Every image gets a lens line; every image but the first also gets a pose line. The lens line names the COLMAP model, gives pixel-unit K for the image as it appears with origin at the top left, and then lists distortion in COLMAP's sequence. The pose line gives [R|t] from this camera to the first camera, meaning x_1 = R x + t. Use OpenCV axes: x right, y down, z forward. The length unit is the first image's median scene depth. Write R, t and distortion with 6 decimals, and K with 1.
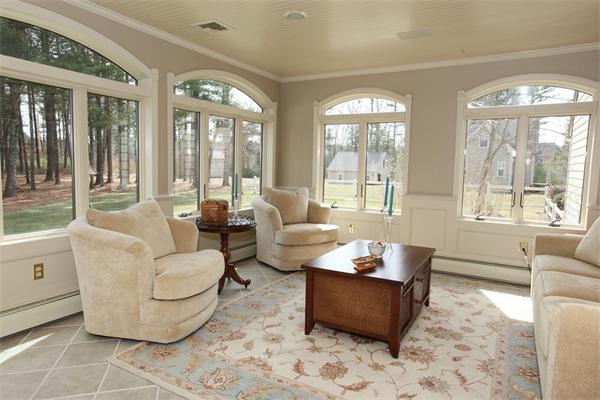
lens RADIAL K [[384.1, 0, 298.4], [0, 384.1, 200.0], [0, 0, 1]] dist [-0.009775, 0.001506]
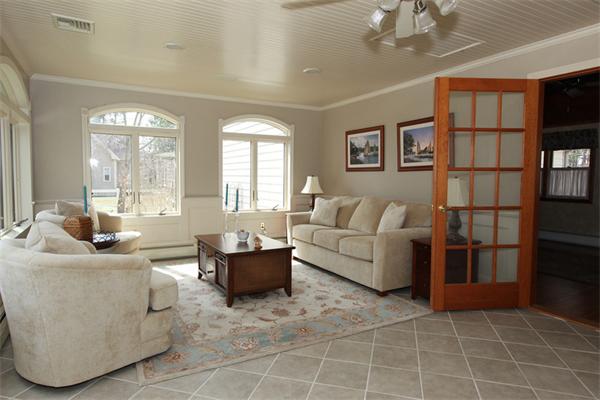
lens RADIAL K [[384.1, 0, 297.1], [0, 384.1, 199.8], [0, 0, 1]] dist [-0.009775, 0.001506]
pose [[0.491798, -0.070987, 0.867811, -1.022657], [0.081019, 0.996078, 0.035565, -0.037874], [-0.866932, 0.052819, 0.495621, 0.158769]]
